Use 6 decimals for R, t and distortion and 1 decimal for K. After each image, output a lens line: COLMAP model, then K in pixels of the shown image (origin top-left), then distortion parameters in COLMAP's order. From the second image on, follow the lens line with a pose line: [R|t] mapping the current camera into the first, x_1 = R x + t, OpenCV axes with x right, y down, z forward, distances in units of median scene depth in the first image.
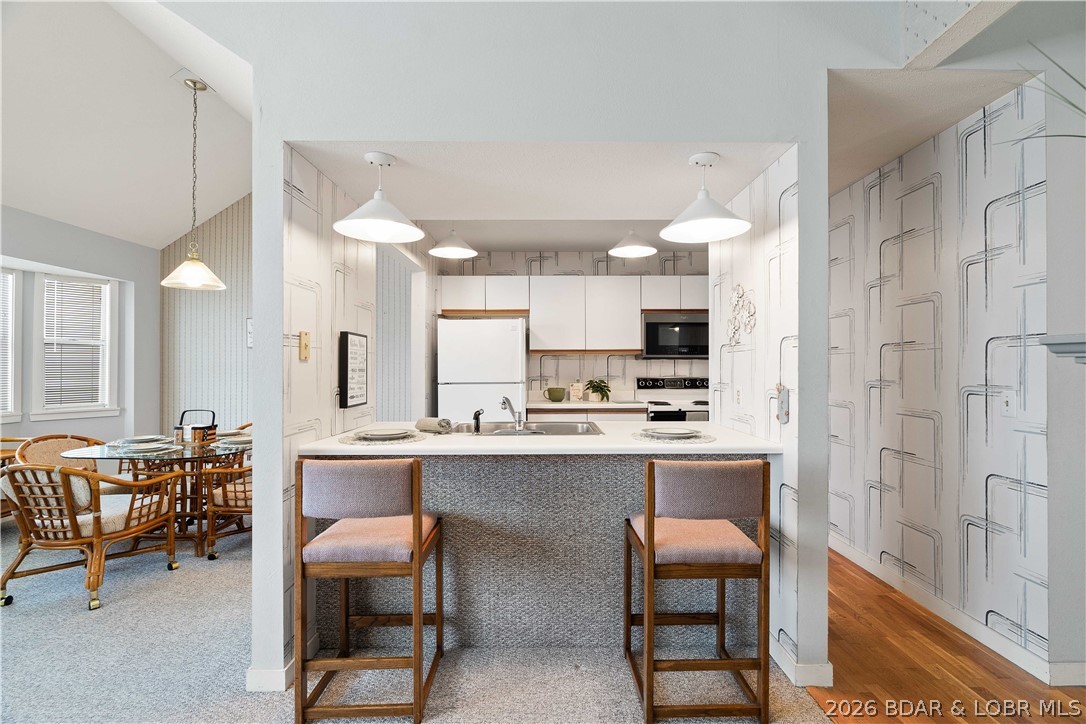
lens RADIAL K [[484.7, 0, 543.4], [0, 484.7, 360.7], [0, 0, 1]] dist [-0.005442, 0.000062]
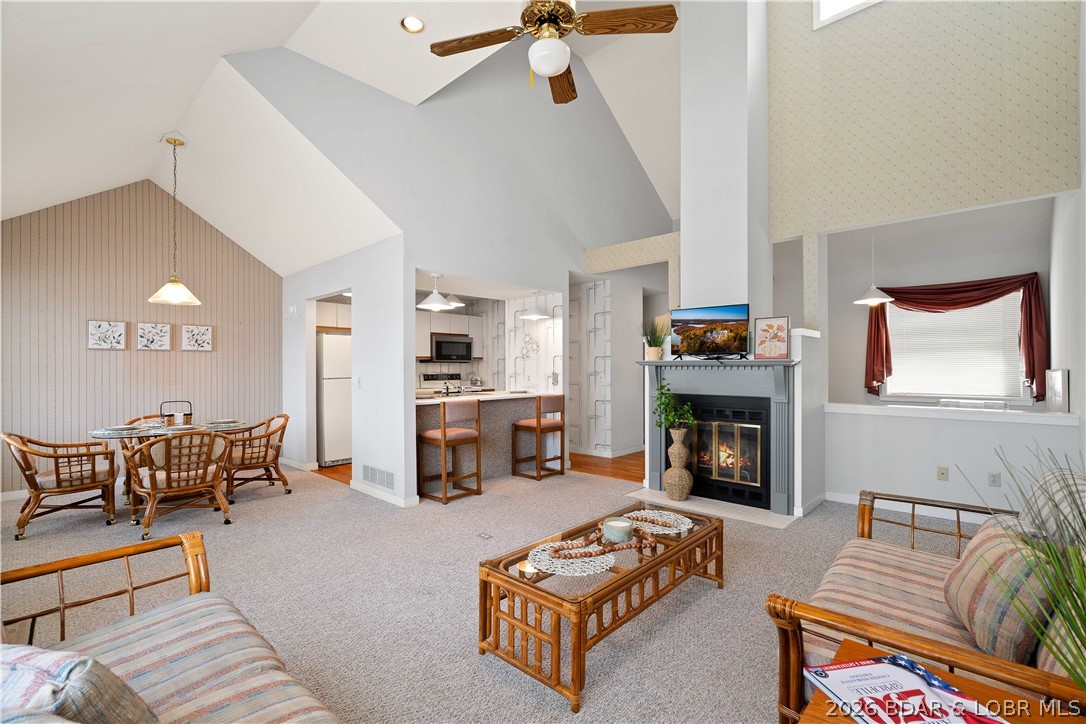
lens RADIAL K [[484.7, 0, 550.4], [0, 484.7, 366.5], [0, 0, 1]] dist [-0.005442, 0.000062]
pose [[0.678326, -0.000088, 0.734761, -0.885543], [-0.004387, 0.999982, 0.004170, 0.002036], [-0.734748, -0.006052, 0.678314, -0.510084]]
